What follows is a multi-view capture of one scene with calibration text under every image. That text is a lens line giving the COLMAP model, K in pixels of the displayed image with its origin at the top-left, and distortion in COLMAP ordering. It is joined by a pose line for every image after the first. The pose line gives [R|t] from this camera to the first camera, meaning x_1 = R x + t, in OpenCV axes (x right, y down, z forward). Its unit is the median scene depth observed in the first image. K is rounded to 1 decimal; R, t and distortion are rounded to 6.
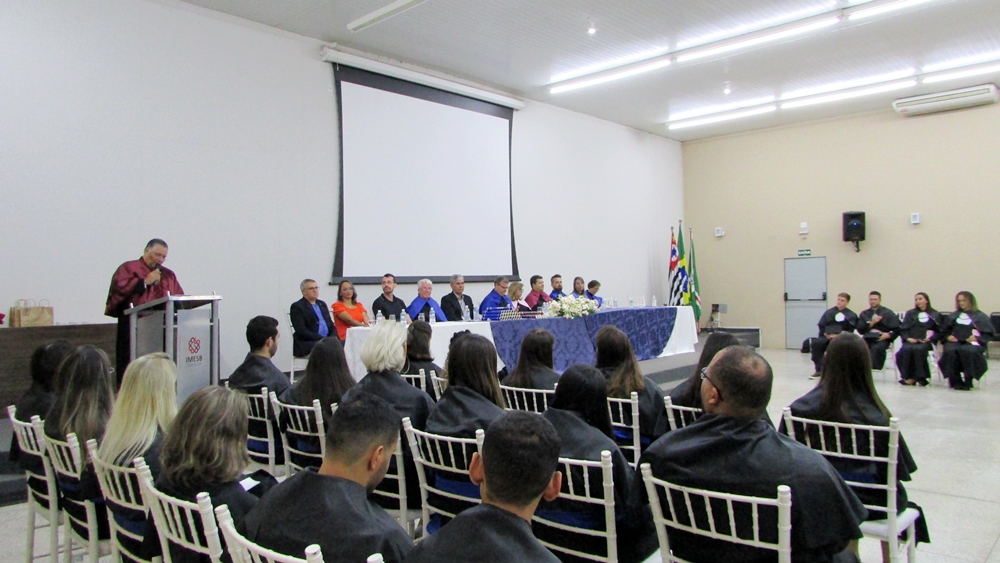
lens RADIAL K [[706.0, 0, 500.6], [0, 706.0, 280.9], [0, 0, 1]] dist [-0.050830, 0.032501]
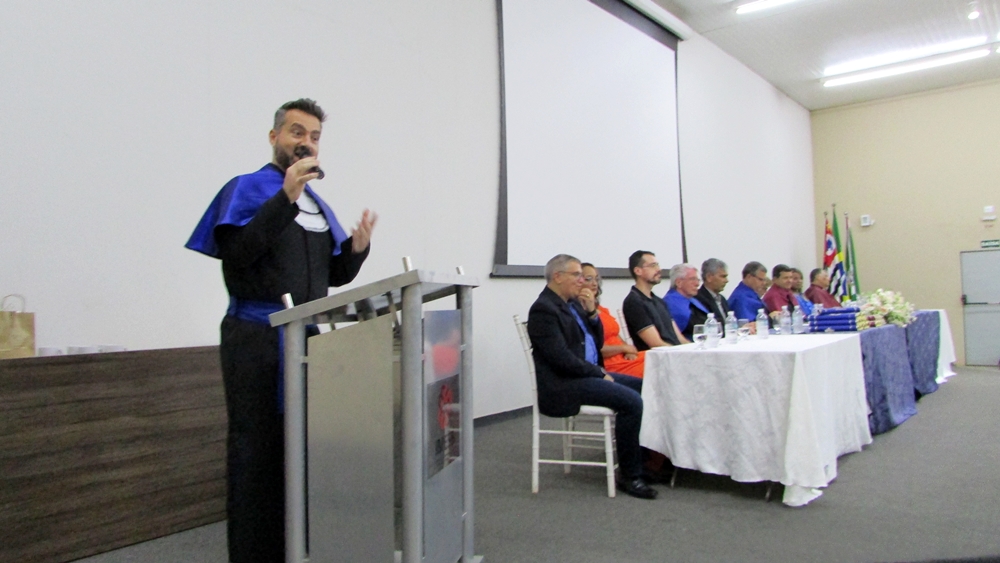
lens RADIAL K [[706.0, 0, 500.6], [0, 706.0, 280.9], [0, 0, 1]] dist [-0.050830, 0.032501]
pose [[0.997122, -0.008249, 0.075367, -0.185937], [0.009902, 0.999718, -0.021586, 0.014228], [-0.075168, 0.022270, 0.996922, 0.262509]]
